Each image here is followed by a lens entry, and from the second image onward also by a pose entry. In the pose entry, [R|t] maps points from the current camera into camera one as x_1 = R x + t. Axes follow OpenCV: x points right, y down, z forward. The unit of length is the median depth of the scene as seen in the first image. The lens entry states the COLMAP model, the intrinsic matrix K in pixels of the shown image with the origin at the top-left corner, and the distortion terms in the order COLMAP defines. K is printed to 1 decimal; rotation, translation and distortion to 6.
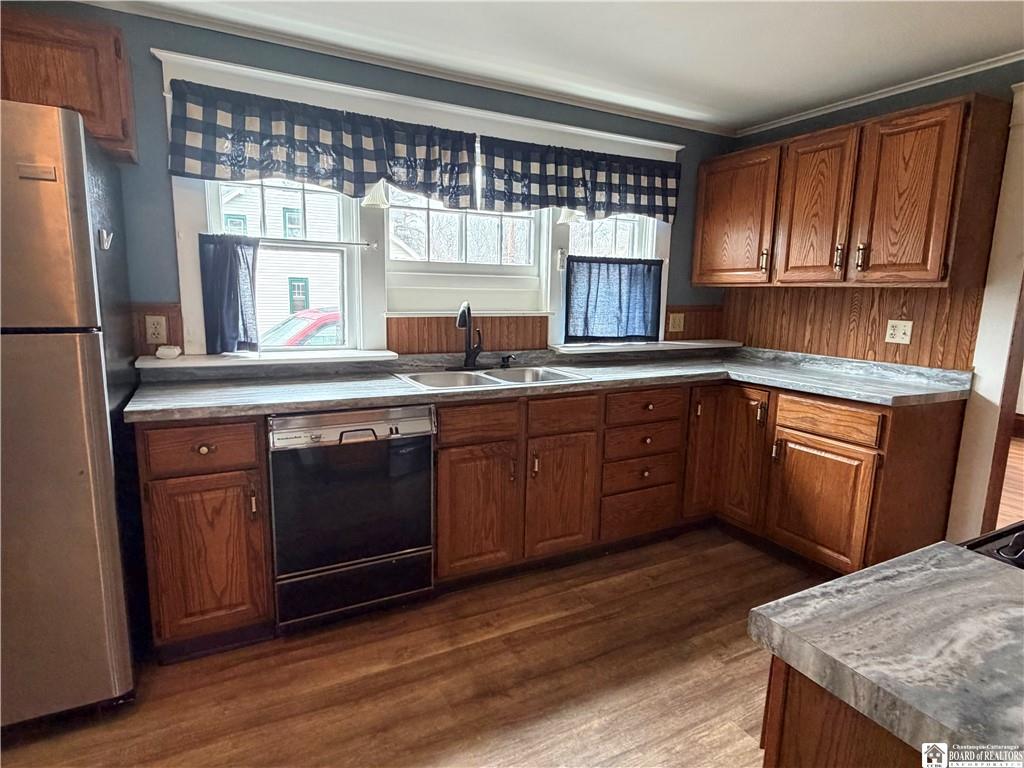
lens RADIAL K [[565.7, 0, 508.9], [0, 565.7, 385.1], [0, 0, 1]] dist [-0.006142, -0.001117]
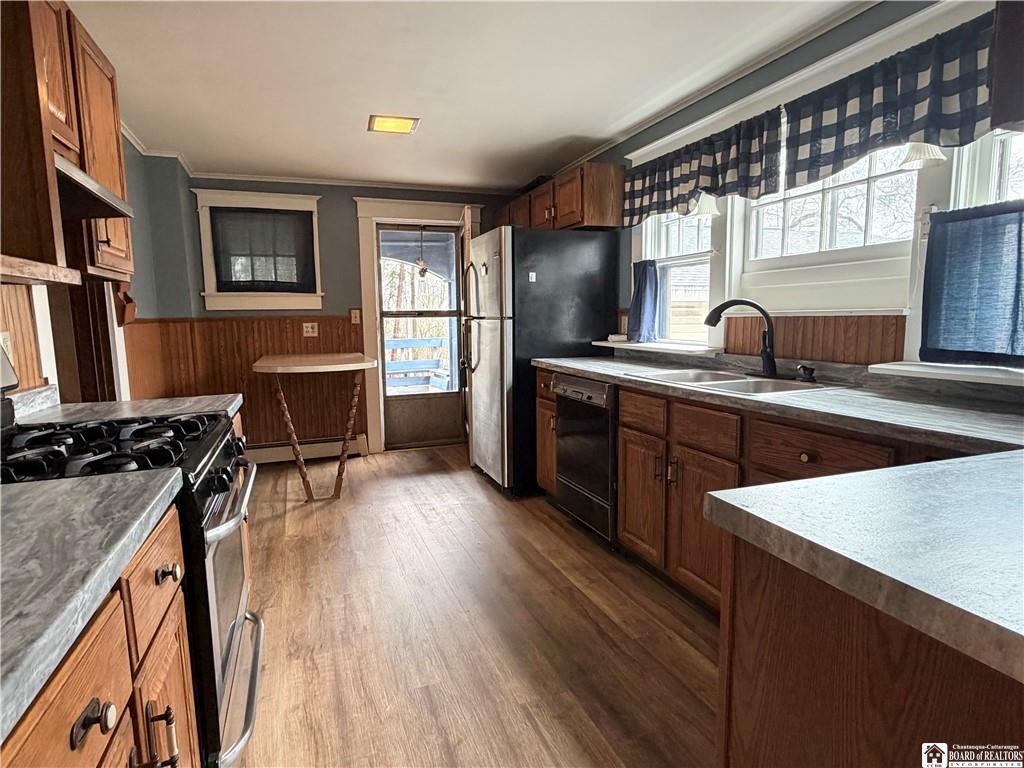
lens RADIAL K [[565.7, 0, 506.3], [0, 565.7, 385.8], [0, 0, 1]] dist [-0.006142, -0.001117]
pose [[-0.130875, 0.105563, -0.985763, 0.911823], [-0.147378, 0.981195, 0.124640, -0.068159], [0.980383, 0.161592, -0.112856, 0.765094]]
